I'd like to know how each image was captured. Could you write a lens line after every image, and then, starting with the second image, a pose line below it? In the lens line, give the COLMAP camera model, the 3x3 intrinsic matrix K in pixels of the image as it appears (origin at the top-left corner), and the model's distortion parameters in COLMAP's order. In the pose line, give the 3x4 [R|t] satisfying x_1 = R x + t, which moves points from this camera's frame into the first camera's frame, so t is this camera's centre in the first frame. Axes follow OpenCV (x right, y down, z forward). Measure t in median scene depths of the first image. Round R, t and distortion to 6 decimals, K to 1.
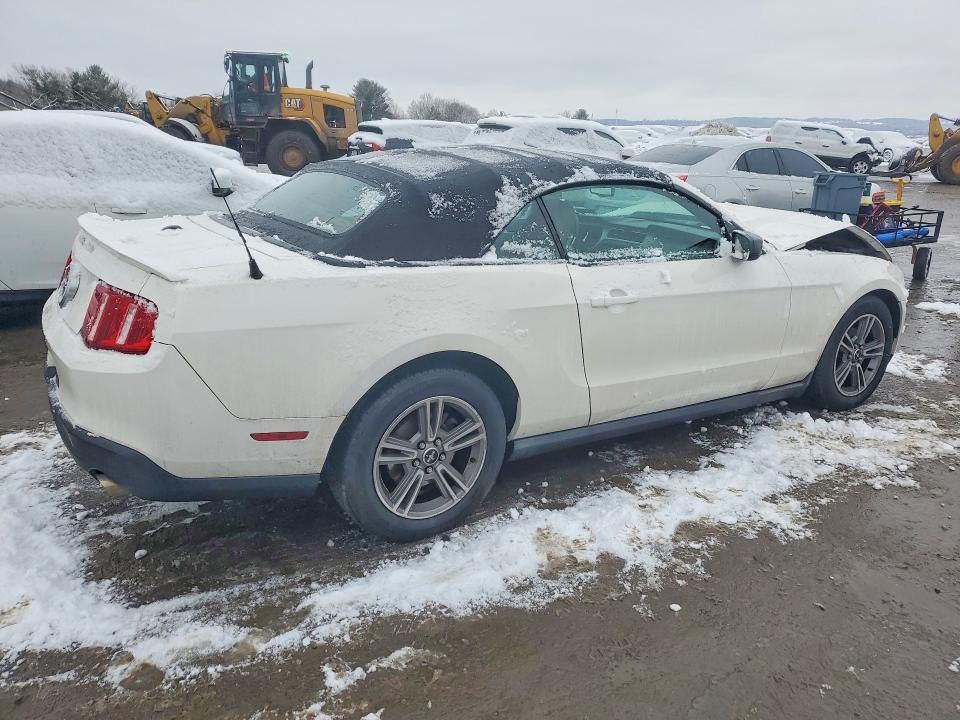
lens RADIAL K [[749.4, 0, 480.0], [0, 749.4, 360.0], [0, 0, 1]] dist [0.043668, 0.002459]
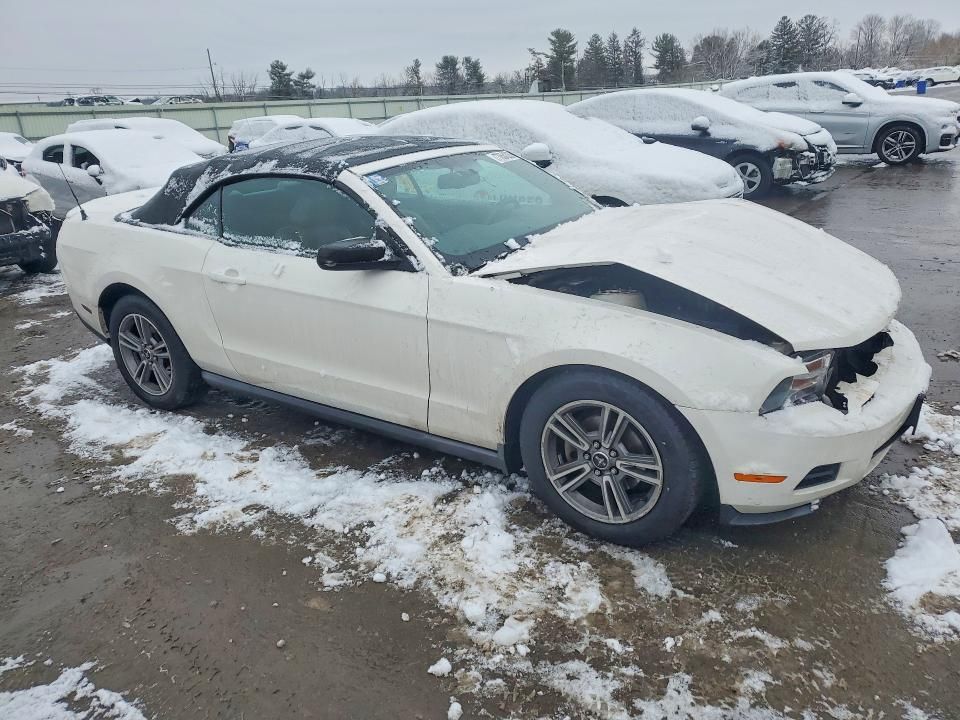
lens RADIAL K [[749.4, 0, 480.0], [0, 749.4, 360.0], [0, 0, 1]] dist [0.043668, 0.002459]
pose [[0.386794, 0.266569, -0.882797, 1.426505], [-0.209170, 0.957718, 0.197545, -0.276917], [0.898131, 0.108245, 0.426198, 0.888635]]
